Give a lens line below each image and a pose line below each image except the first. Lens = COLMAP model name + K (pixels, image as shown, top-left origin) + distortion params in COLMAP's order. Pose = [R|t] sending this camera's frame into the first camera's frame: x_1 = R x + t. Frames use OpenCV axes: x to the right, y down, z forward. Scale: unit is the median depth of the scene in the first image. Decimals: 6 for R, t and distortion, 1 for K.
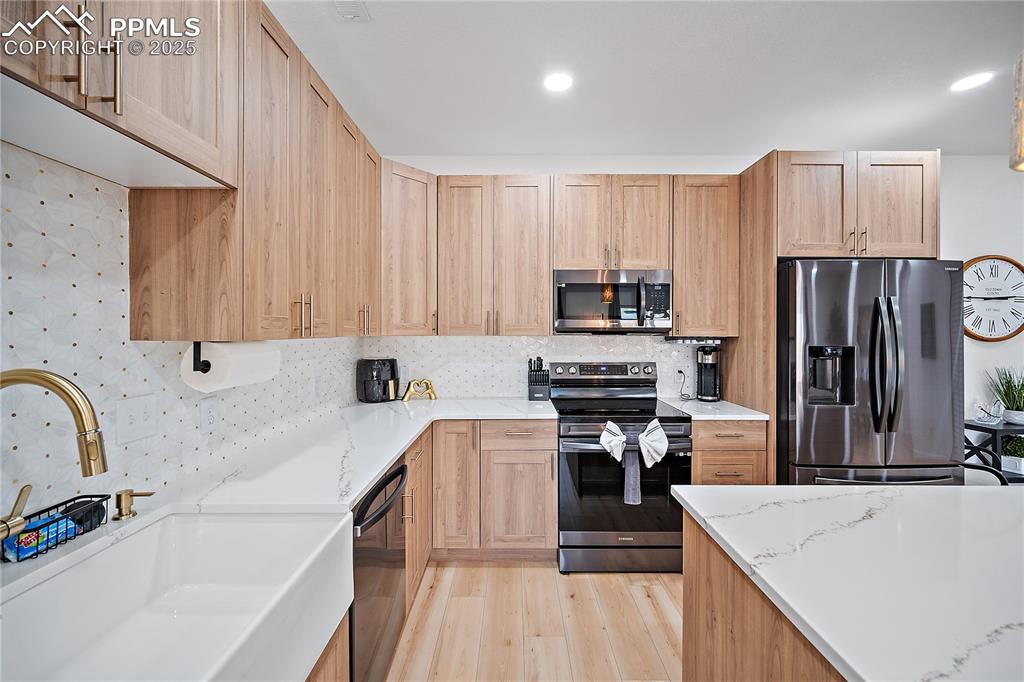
lens RADIAL K [[405.7, 0, 512.0], [0, 405.7, 341.0], [0, 0, 1]] dist [-0.000413, -0.000038]
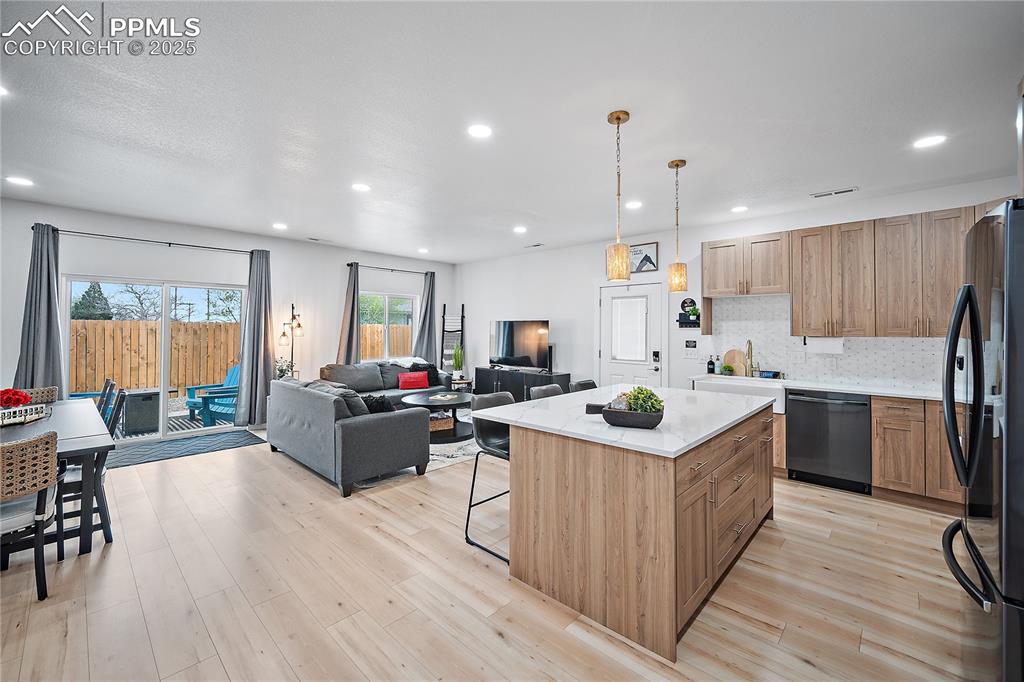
lens RADIAL K [[417.5, 0, 511.3], [0, 417.5, 326.6], [0, 0, 1]] dist [-0.000881, -0.000042]
pose [[-0.686736, -0.007318, -0.726870, 1.592433], [-0.018225, 0.999808, 0.007154, -0.027193], [0.726678, 0.018160, -0.686738, 0.770333]]
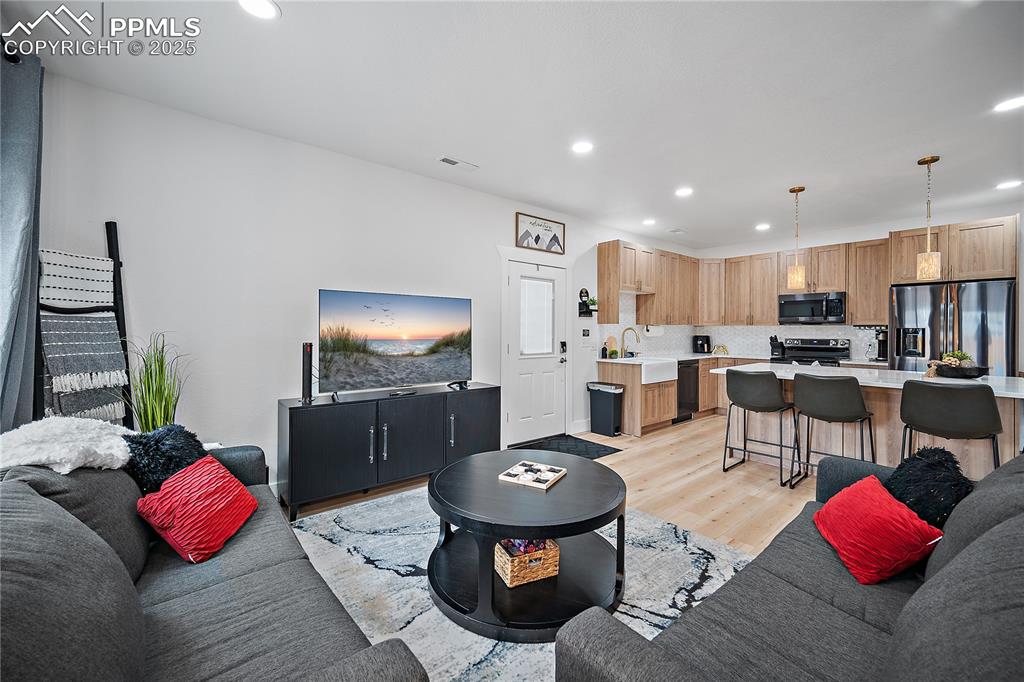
lens RADIAL K [[417.5, 0, 511.3], [0, 417.5, 326.6], [0, 0, 1]] dist [-0.000881, -0.000042]
pose [[0.639111, -0.003532, -0.769106, 0.908346], [-0.020720, 0.999547, -0.021809, 0.074511], [0.768835, 0.029874, 0.638749, -1.544451]]
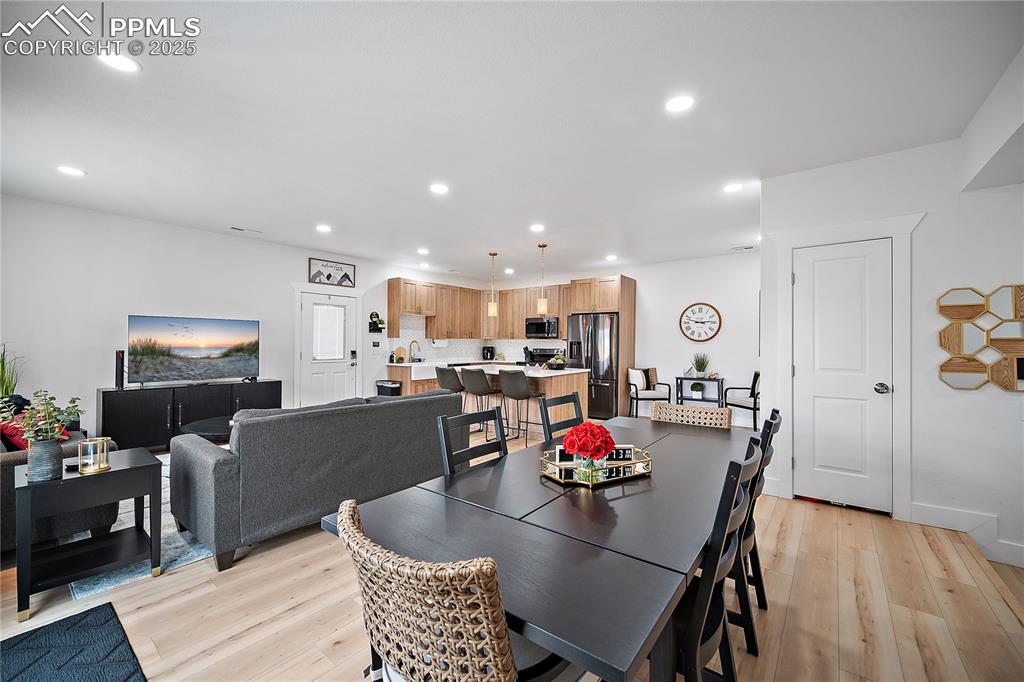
lens RADIAL K [[426.0, 0, 521.5], [0, 426.0, 333.5], [0, 0, 1]] dist [-0.003520, -0.000188]
pose [[0.783985, -0.010874, -0.620685, 2.106598], [-0.019855, 0.998896, -0.042579, 0.083556], [0.620462, 0.045705, 0.782903, -1.591221]]
